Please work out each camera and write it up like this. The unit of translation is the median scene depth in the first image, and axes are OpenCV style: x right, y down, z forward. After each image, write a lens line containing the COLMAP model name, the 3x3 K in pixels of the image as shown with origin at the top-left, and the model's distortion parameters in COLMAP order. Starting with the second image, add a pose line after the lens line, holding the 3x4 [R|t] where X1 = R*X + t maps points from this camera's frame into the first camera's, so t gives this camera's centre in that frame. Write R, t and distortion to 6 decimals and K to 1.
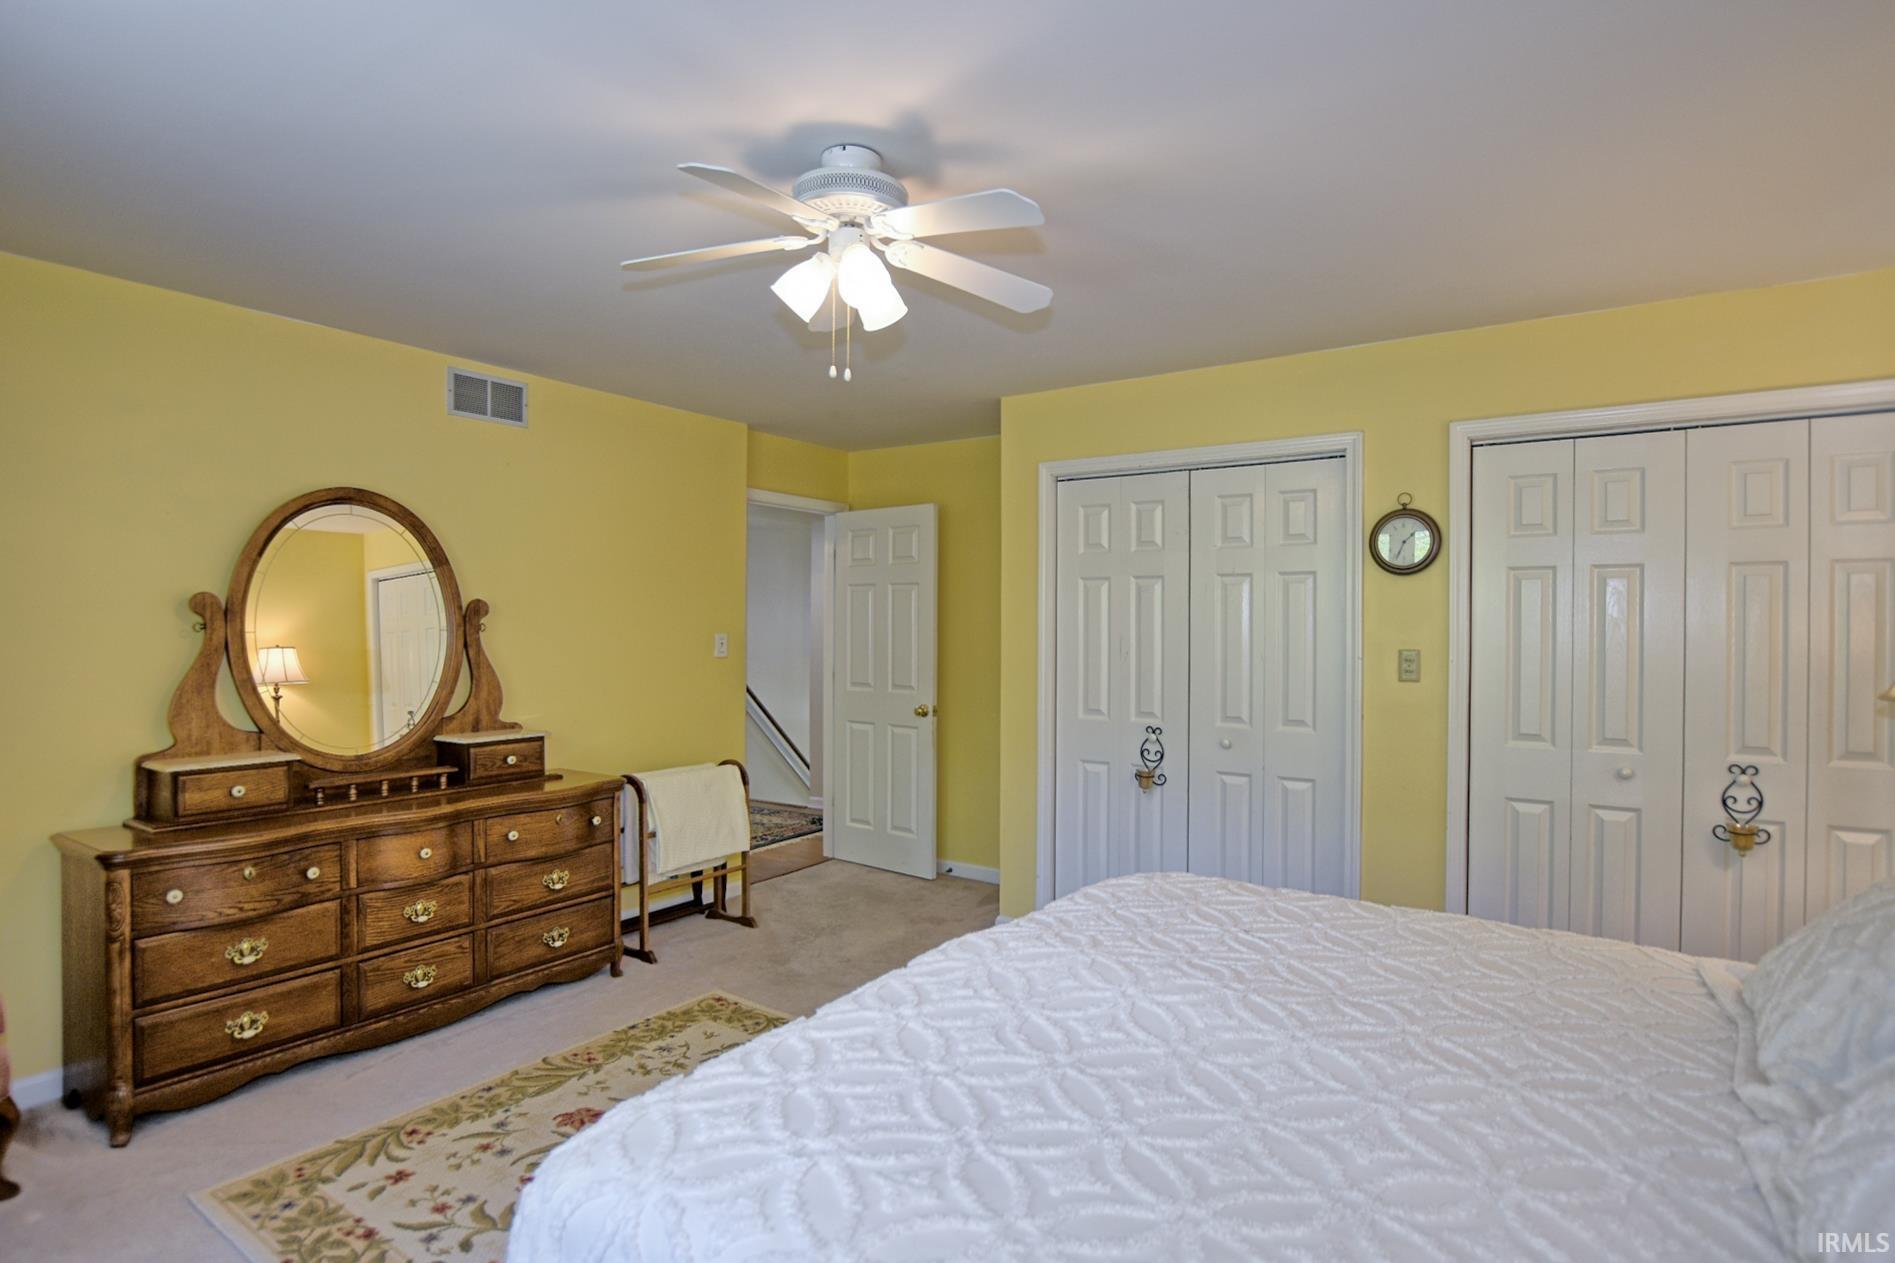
lens RADIAL K [[995.0, 0, 947.5], [0, 995.0, 631.5], [0, 0, 1]] dist [-0.017562, -0.000447]
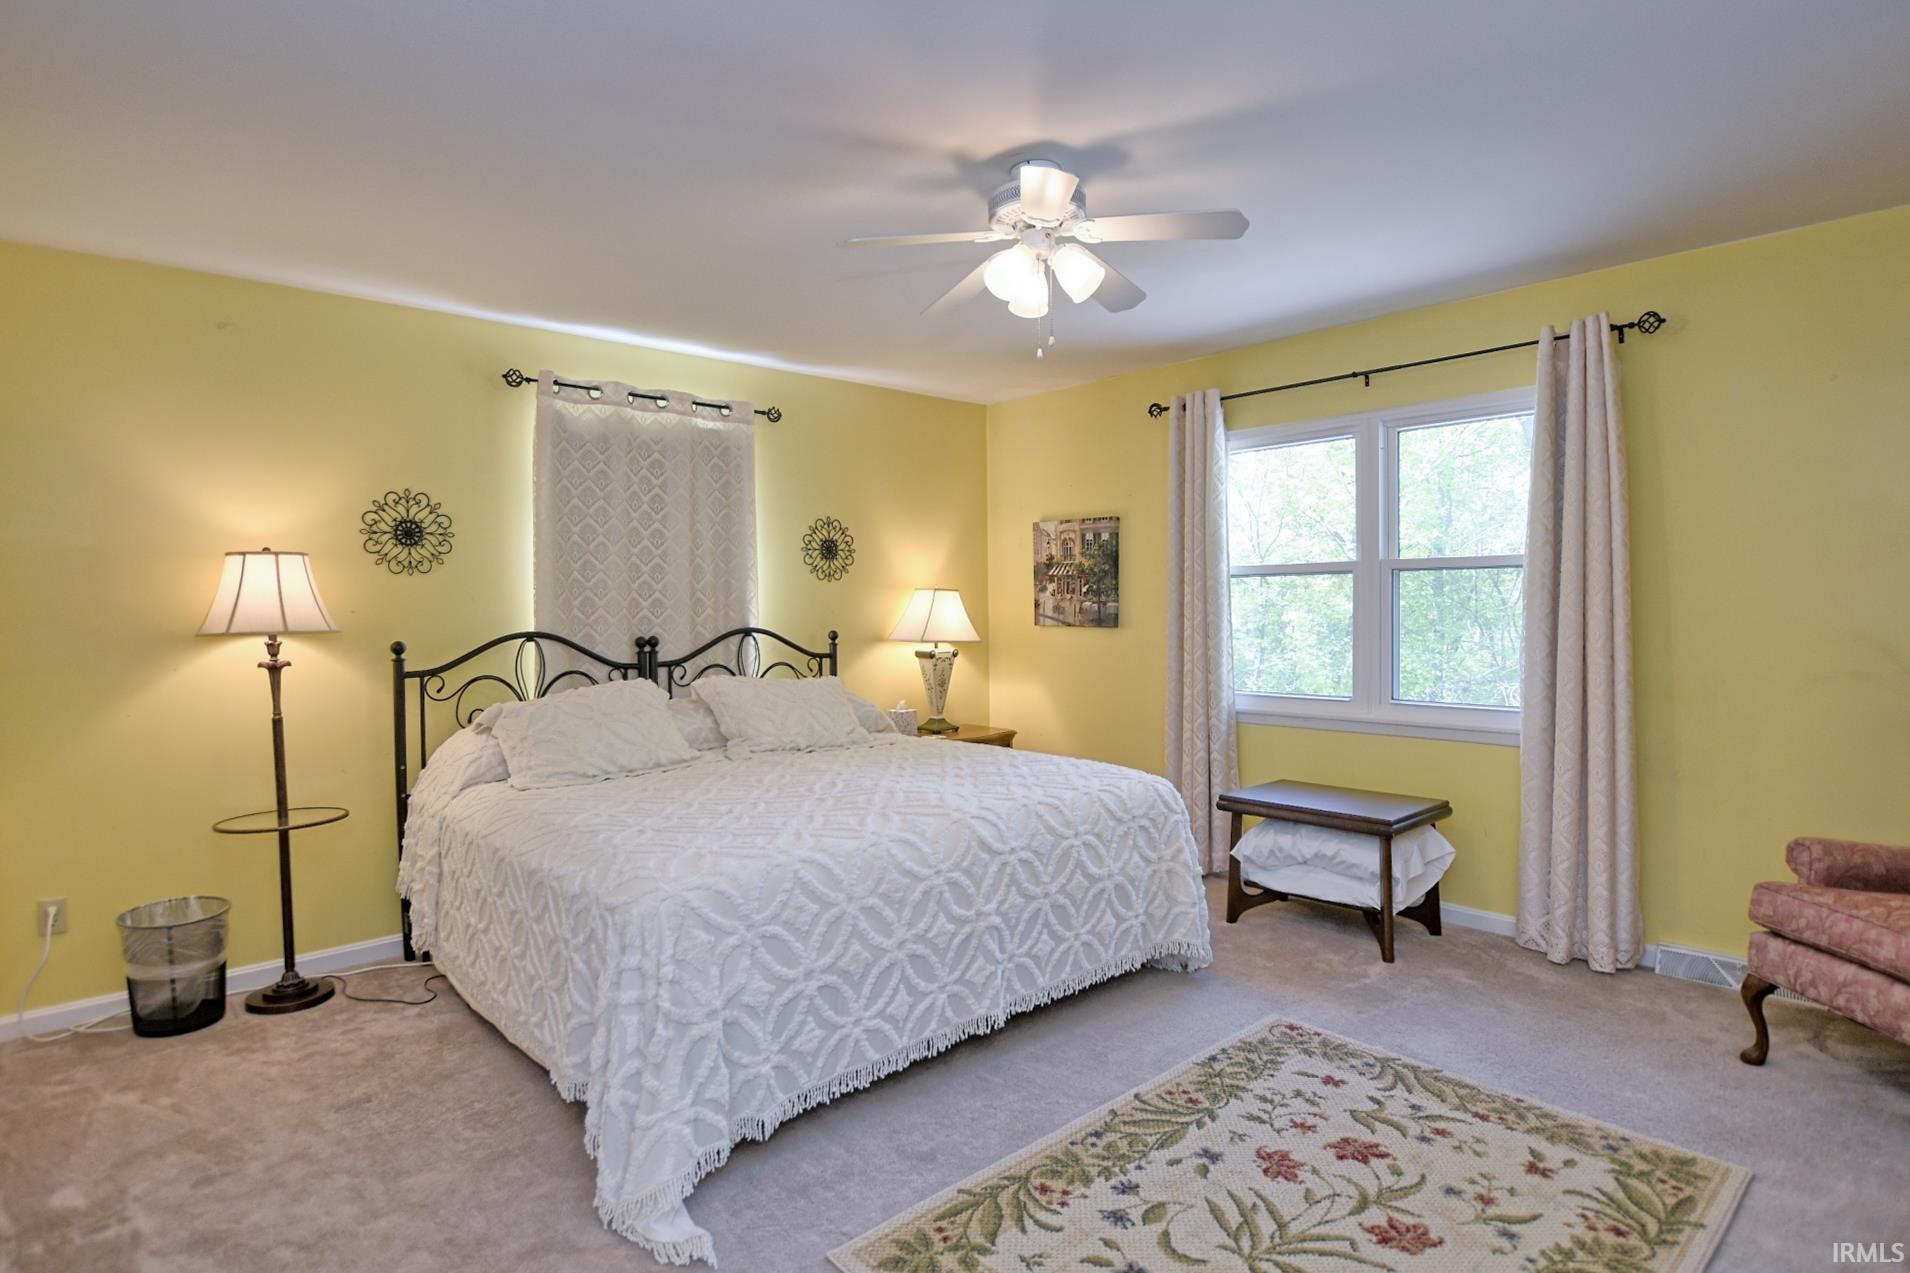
lens RADIAL K [[1002.9, 0, 955.0], [0, 1002.9, 636.5], [0, 0, 1]] dist [-0.017562, -0.000447]
pose [[-0.973655, 0.001423, 0.228021, -0.255529], [0.009905, 0.999301, 0.036057, 0.031160], [-0.227810, 0.037366, -0.972988, 2.060619]]
